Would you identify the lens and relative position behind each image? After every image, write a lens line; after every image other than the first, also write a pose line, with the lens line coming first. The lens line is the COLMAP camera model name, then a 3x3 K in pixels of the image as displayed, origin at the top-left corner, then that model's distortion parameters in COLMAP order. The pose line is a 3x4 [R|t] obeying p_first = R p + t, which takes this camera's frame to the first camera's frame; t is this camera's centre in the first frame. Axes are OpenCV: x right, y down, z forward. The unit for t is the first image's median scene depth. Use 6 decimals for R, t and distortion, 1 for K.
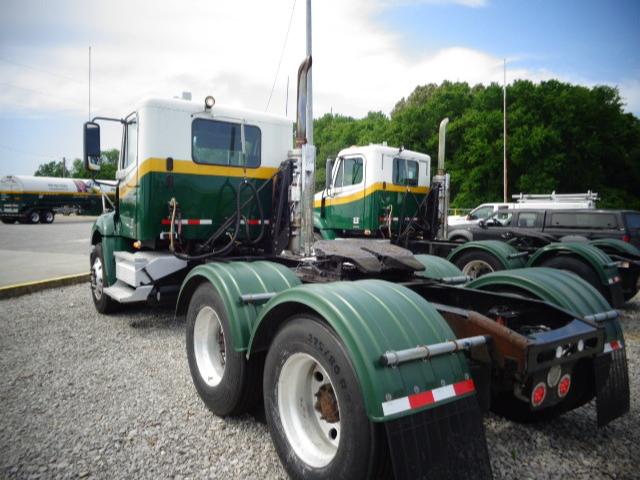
lens RADIAL K [[486.3, 0, 320.0], [0, 486.3, 240.0], [0, 0, 1]] dist [0.001713, -0.005419]
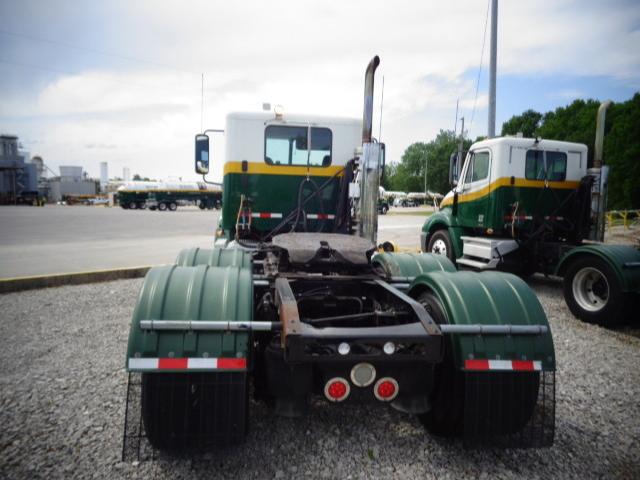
lens RADIAL K [[482.6, 0, 320.0], [0, 482.6, 240.0], [0, 0, 1]] dist [-0.005454, -0.002047]
pose [[0.882258, 0.041198, -0.468960, 0.363241], [-0.038201, 0.999143, 0.015906, -0.001590], [0.469214, 0.003881, 0.883076, 0.044416]]
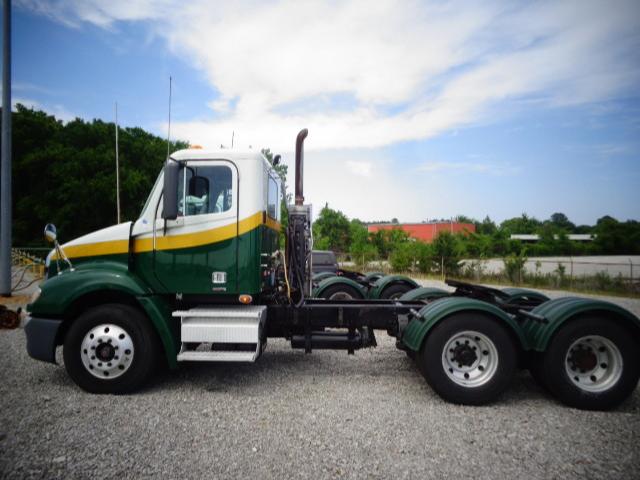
lens RADIAL K [[482.6, 0, 320.0], [0, 482.6, 240.0], [0, 0, 1]] dist [-0.005454, -0.002047]
pose [[0.707850, 0.014895, 0.706206, -0.356768], [0.039480, 0.997381, -0.060608, -0.068291], [-0.705259, 0.070783, 0.705407, 0.797860]]
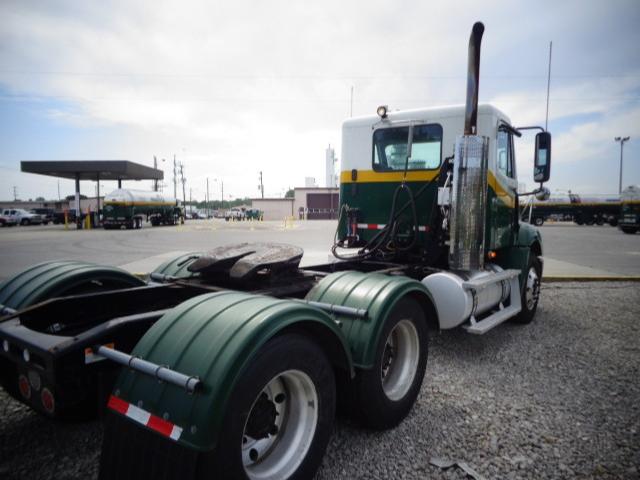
lens RADIAL K [[482.6, 0, 320.0], [0, 482.6, 240.0], [0, 0, 1]] dist [-0.005454, -0.002047]
pose [[0.288190, 0.047192, -0.956410, 0.667918], [-0.068561, 0.997238, 0.028548, -0.027421], [0.955116, 0.057345, 0.290630, 0.534309]]
